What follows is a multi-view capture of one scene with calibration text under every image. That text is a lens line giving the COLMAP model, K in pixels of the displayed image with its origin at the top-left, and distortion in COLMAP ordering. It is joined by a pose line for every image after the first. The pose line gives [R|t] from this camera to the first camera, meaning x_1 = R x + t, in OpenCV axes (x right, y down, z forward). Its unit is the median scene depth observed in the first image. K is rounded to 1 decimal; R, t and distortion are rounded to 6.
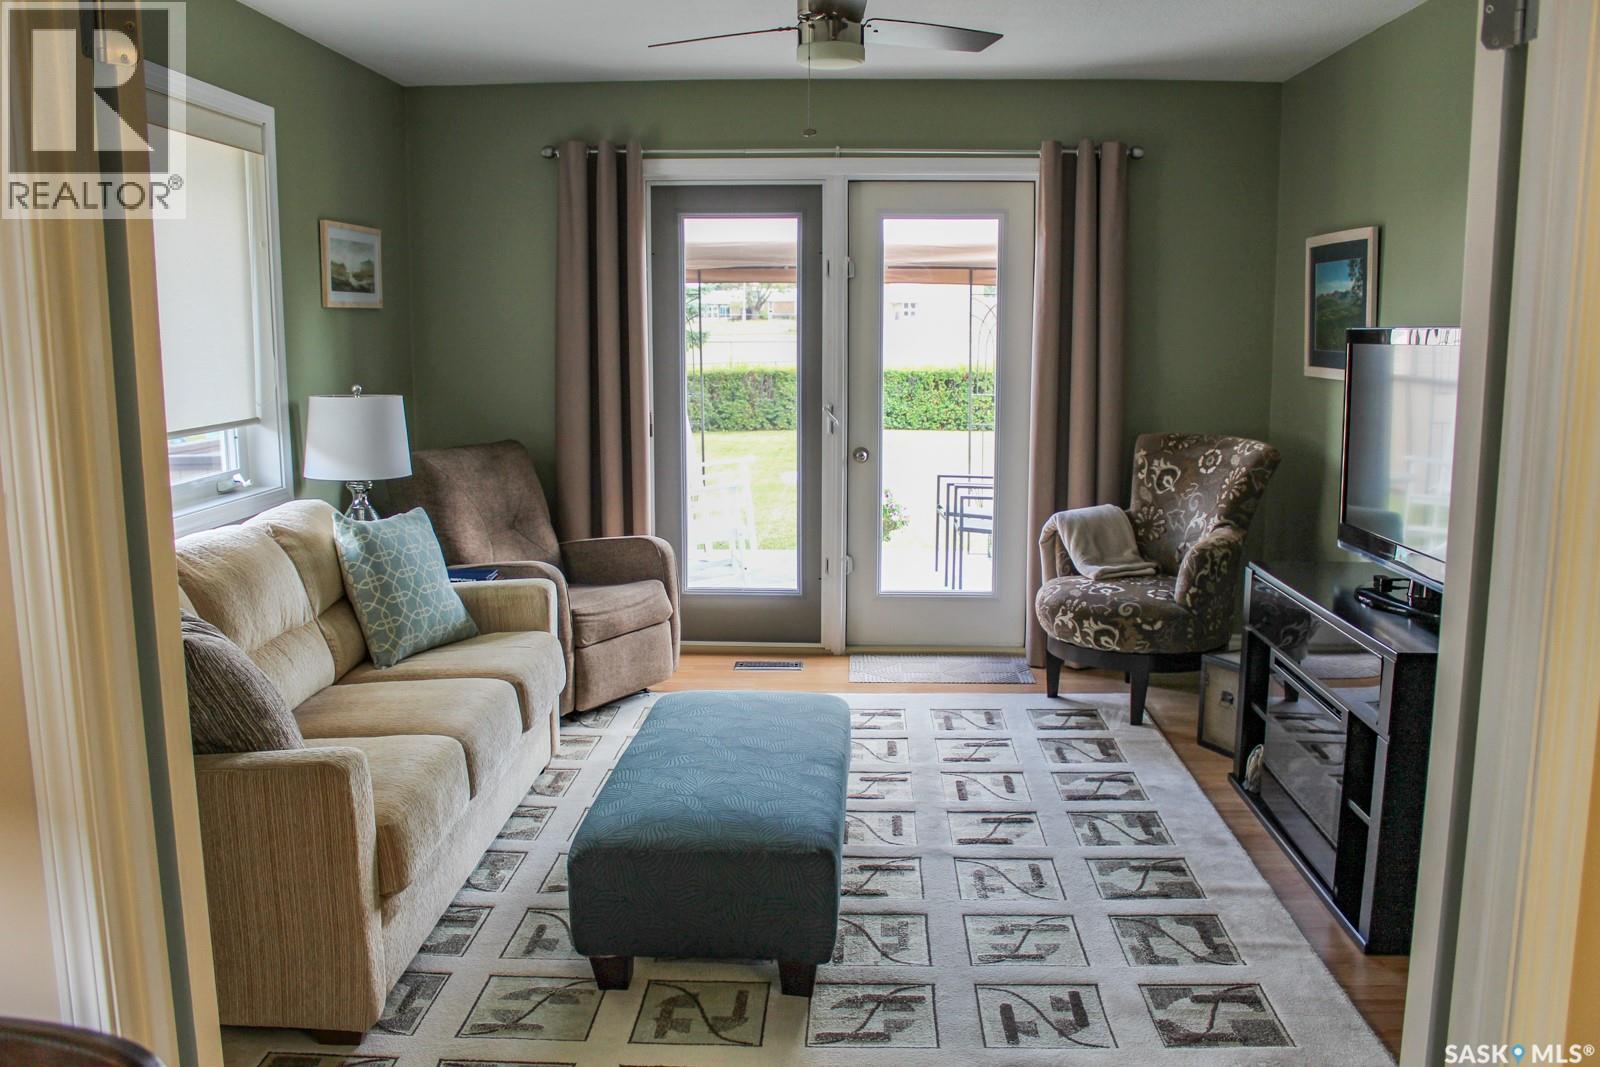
lens RADIAL K [[1350.3, 0, 800.0], [0, 1350.3, 533.5], [0, 0, 1]] dist [-0.156608, 0.133370]
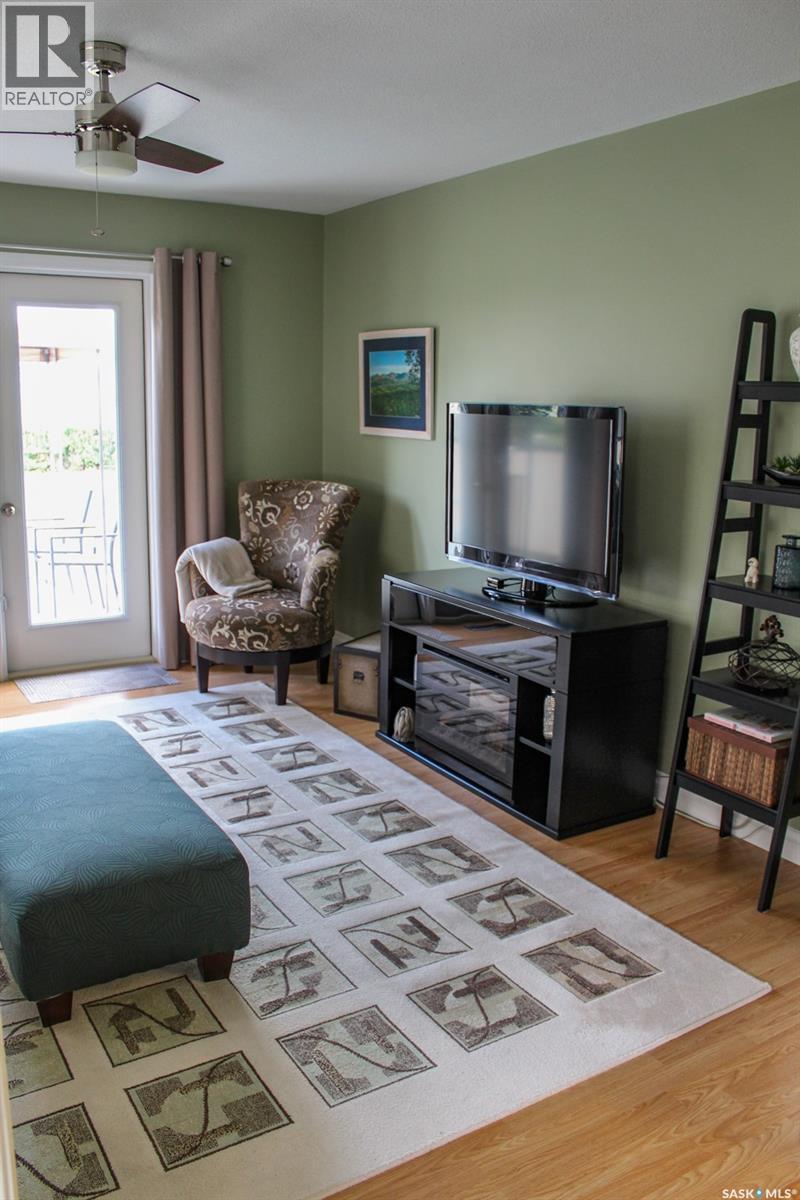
lens RADIAL K [[1019.8, 0, 400.0], [0, 1019.8, 600.0], [0, 0, 1]] dist [-0.160519, 0.152943]
pose [[0.827056, -0.099112, 0.553313, -0.195293], [0.069547, 0.994812, 0.074241, -0.025358], [-0.557800, -0.022921, 0.829659, 0.110366]]
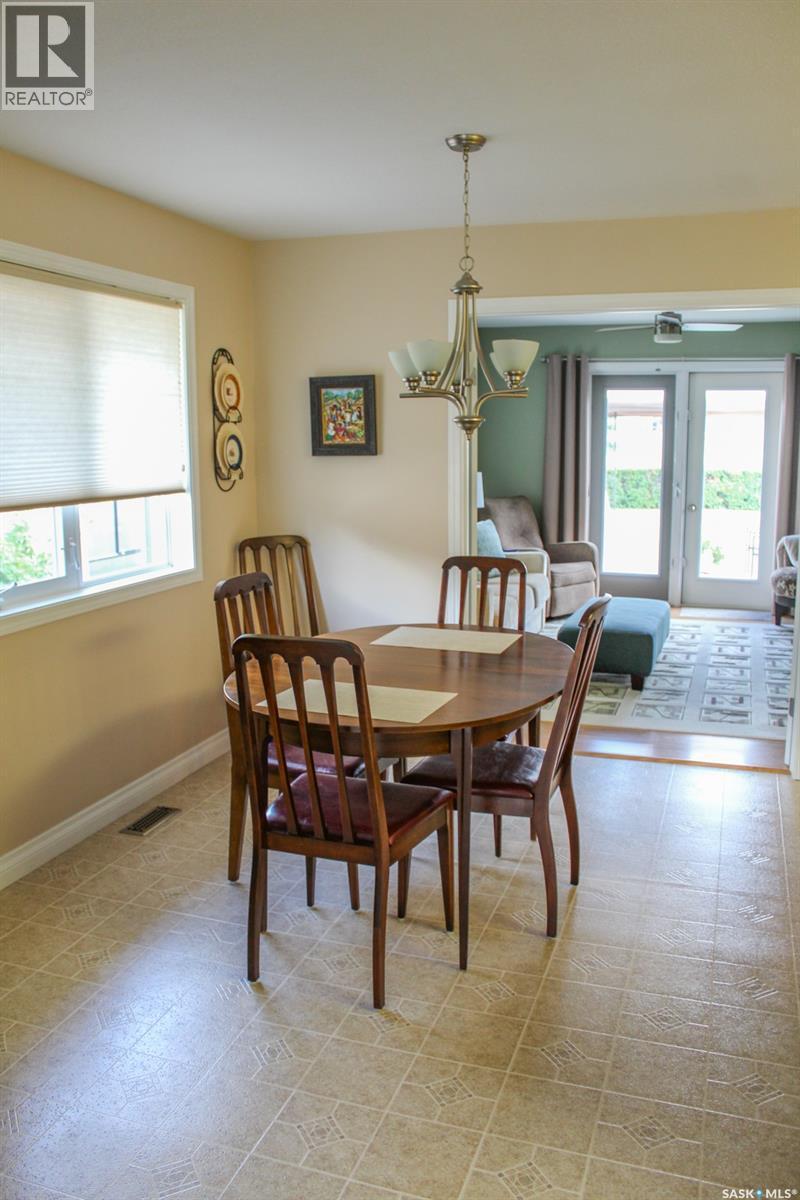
lens RADIAL K [[1006.2, 0, 400.0], [0, 1006.2, 600.0], [0, 0, 1]] dist [-0.156403, 0.138172]
pose [[0.959363, 0.043743, -0.278765, 0.056363], [-0.040678, 0.999031, 0.016773, 0.088426], [0.279229, -0.004752, 0.960213, -0.669797]]
